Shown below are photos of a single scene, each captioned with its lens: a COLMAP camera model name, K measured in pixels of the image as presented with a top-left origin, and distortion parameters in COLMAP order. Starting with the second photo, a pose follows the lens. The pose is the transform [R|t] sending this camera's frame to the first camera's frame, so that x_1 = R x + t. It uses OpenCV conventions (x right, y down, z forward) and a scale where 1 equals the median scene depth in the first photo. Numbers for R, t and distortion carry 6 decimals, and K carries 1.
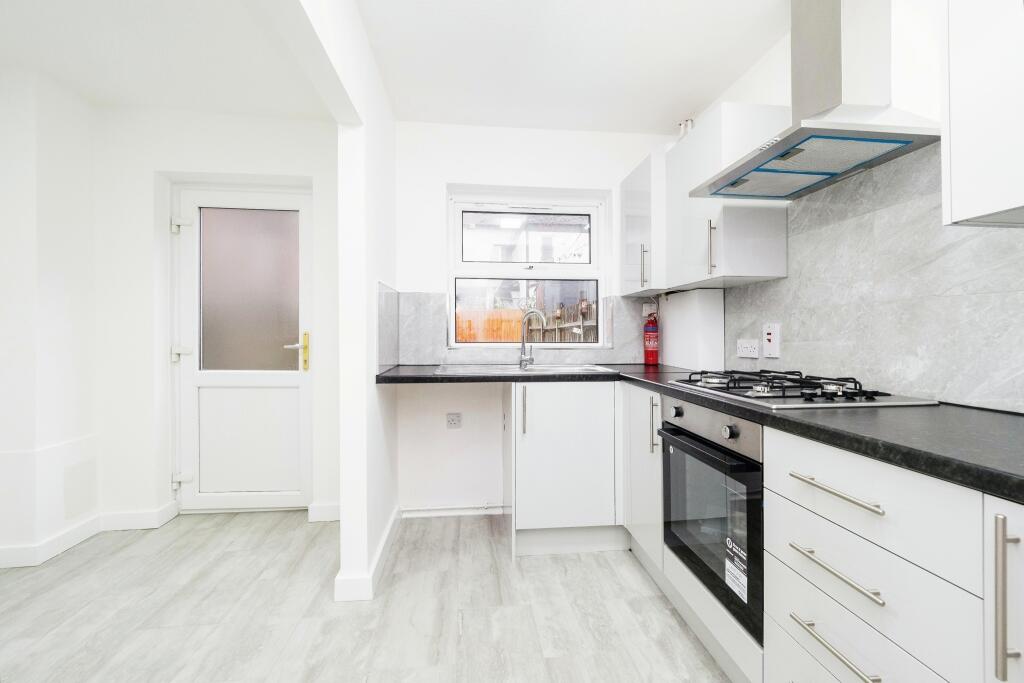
lens RADIAL K [[446.3, 0, 522.8], [0, 446.3, 337.2], [0, 0, 1]] dist [-0.001874, 0.001896]
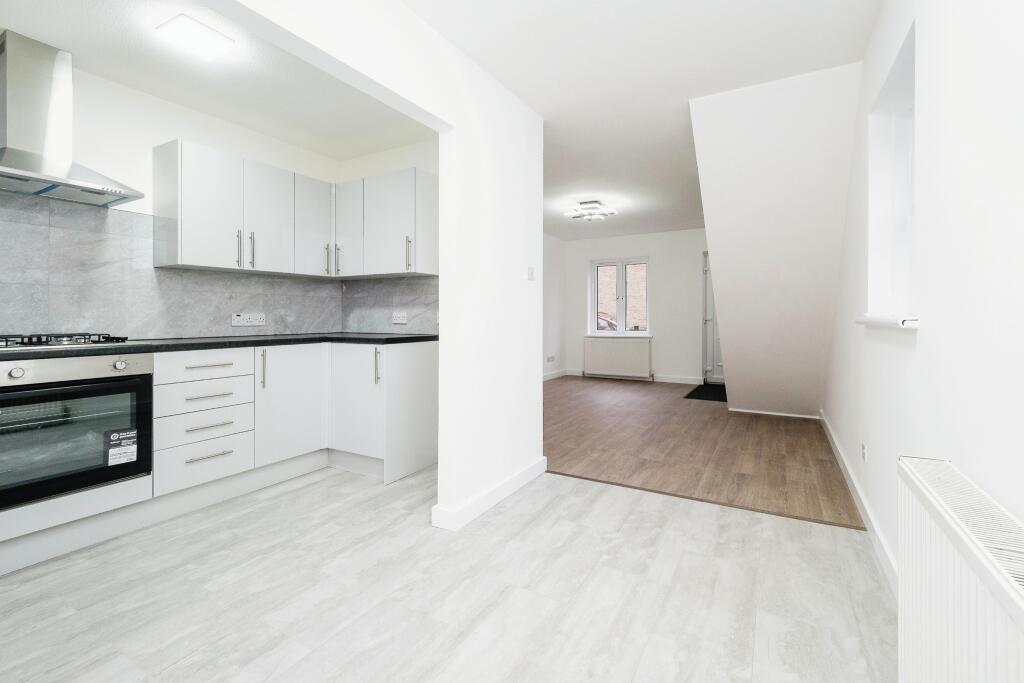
lens RADIAL K [[446.3, 0, 506.1], [0, 446.3, 316.3], [0, 0, 1]] dist [-0.001874, 0.001896]
pose [[-0.786078, 0.003435, 0.618118, -1.098522], [0.006784, 0.999972, 0.003070, 0.029097], [-0.618091, 0.006606, -0.786079, 0.952206]]
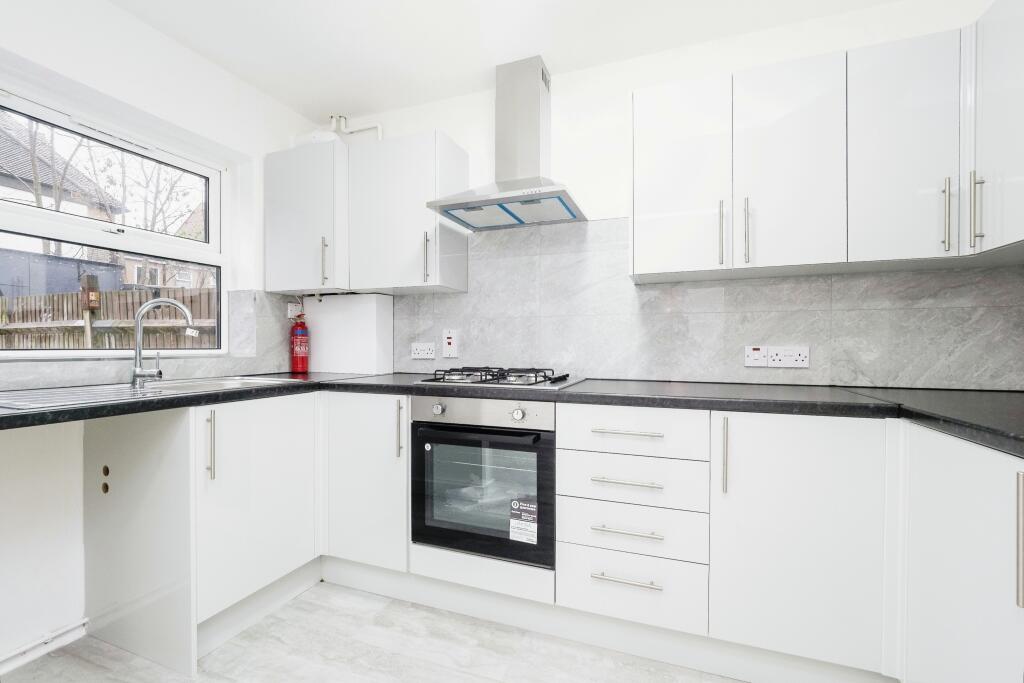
lens RADIAL K [[446.3, 0, 519.0], [0, 446.3, 347.9], [0, 0, 1]] dist [-0.001874, 0.001896]
pose [[0.460519, -0.005496, 0.887633, -0.431402], [0.004174, 0.999983, 0.004026, 0.015621], [-0.887640, 0.001851, 0.460534, 0.291205]]
